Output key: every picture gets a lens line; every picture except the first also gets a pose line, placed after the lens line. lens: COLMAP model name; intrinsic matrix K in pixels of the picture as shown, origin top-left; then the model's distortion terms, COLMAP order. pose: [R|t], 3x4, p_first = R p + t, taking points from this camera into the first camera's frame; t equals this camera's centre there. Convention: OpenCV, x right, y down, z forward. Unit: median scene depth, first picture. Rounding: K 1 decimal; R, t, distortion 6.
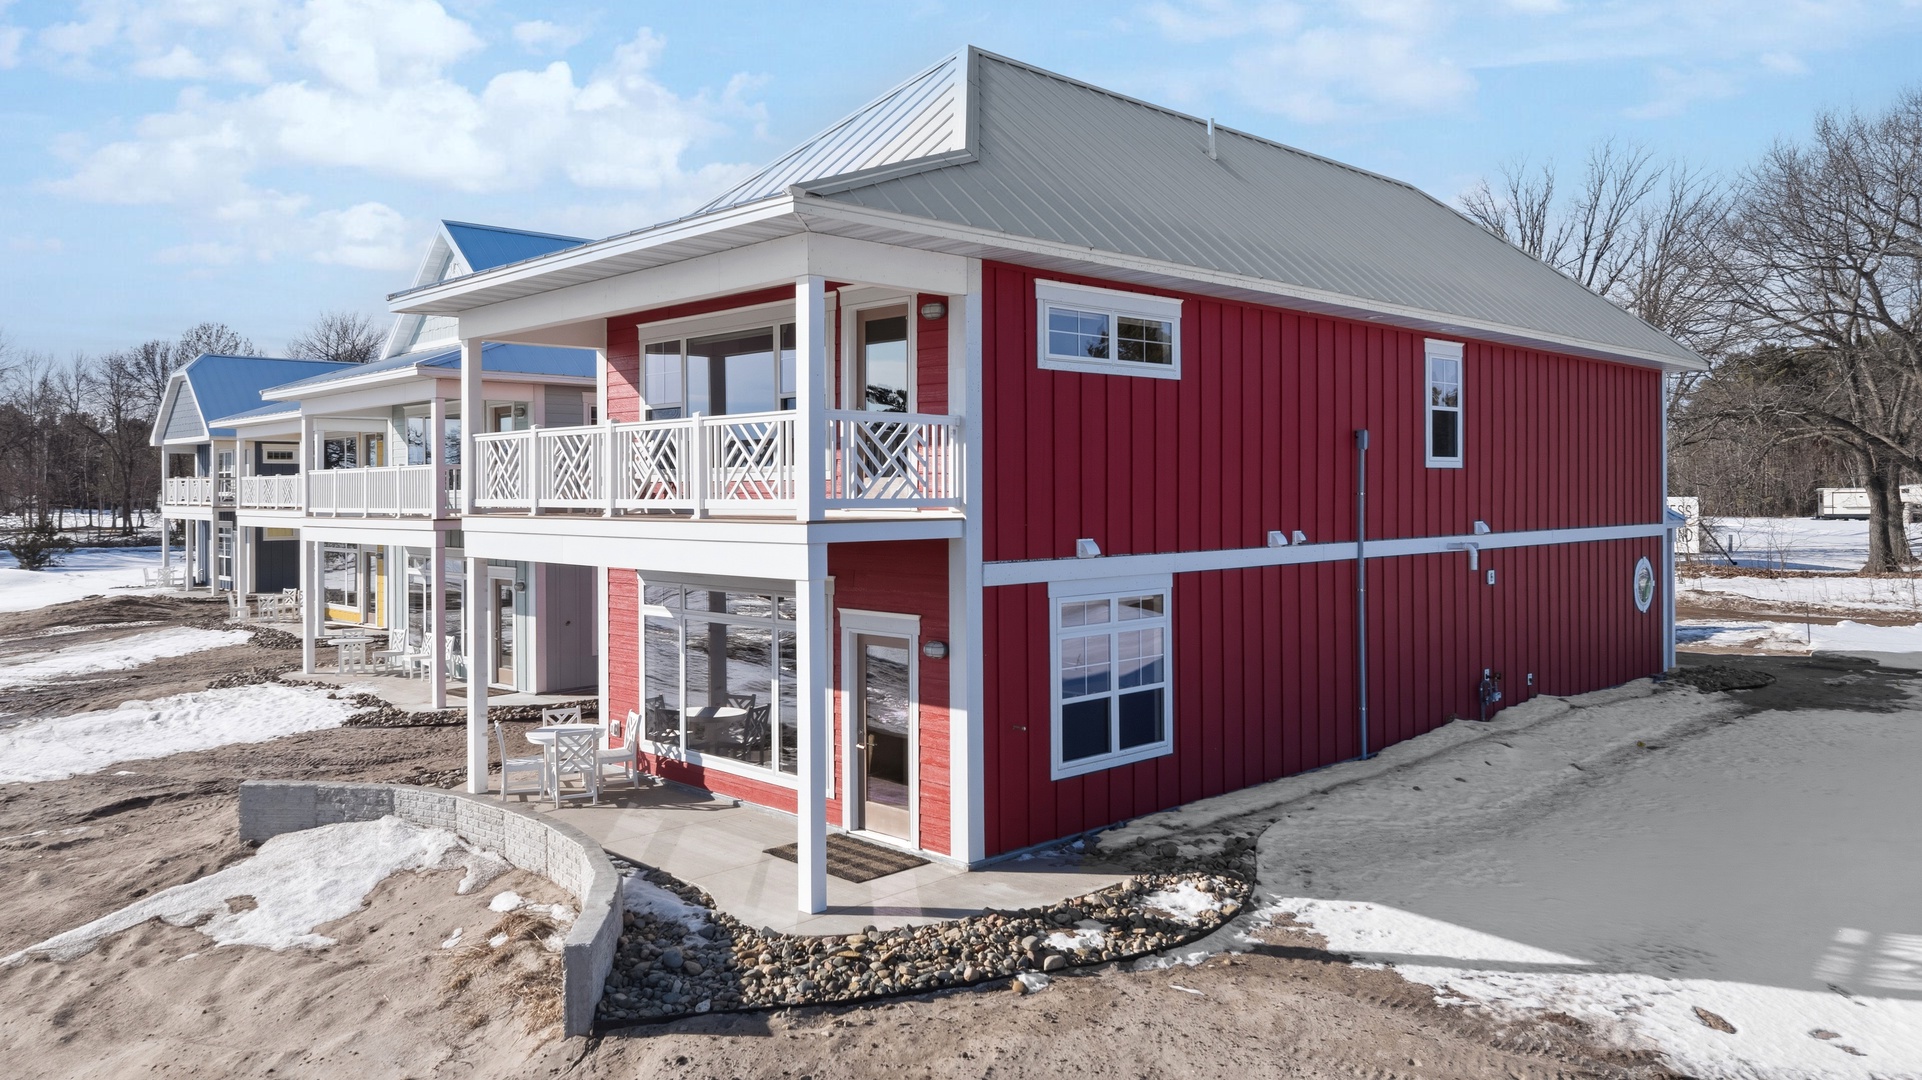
lens RADIAL K [[1373.0, 0, 958.4], [0, 1373.0, 522.9], [0, 0, 1]] dist [-0.031712, -0.001379]
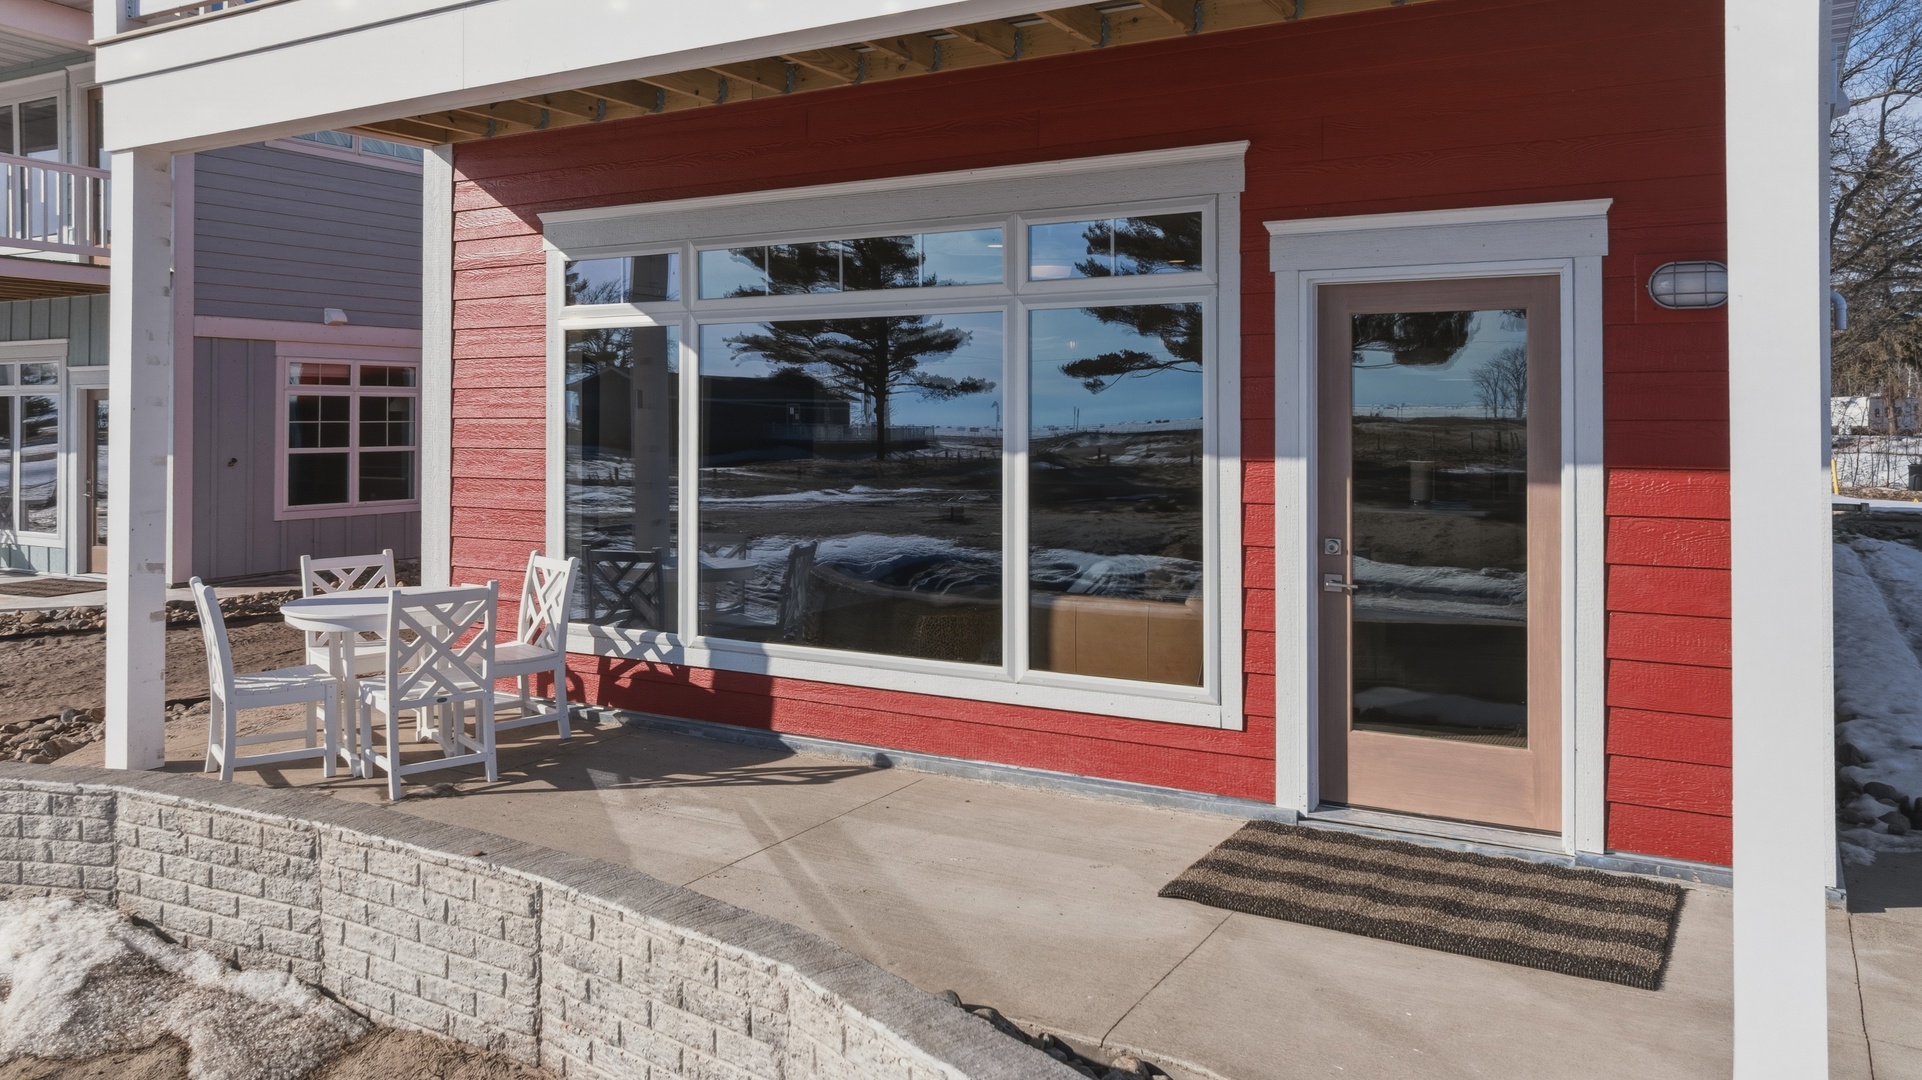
lens RADIAL K [[1373.0, 0, 966.4], [0, 1373.0, 540.4], [0, 0, 1]] dist [-0.031712, -0.001379]
pose [[0.959938, -0.008699, 0.280078, -0.244735], [-0.006037, 0.998644, 0.051711, 0.118025], [-0.280148, -0.051331, 0.958583, 0.602924]]
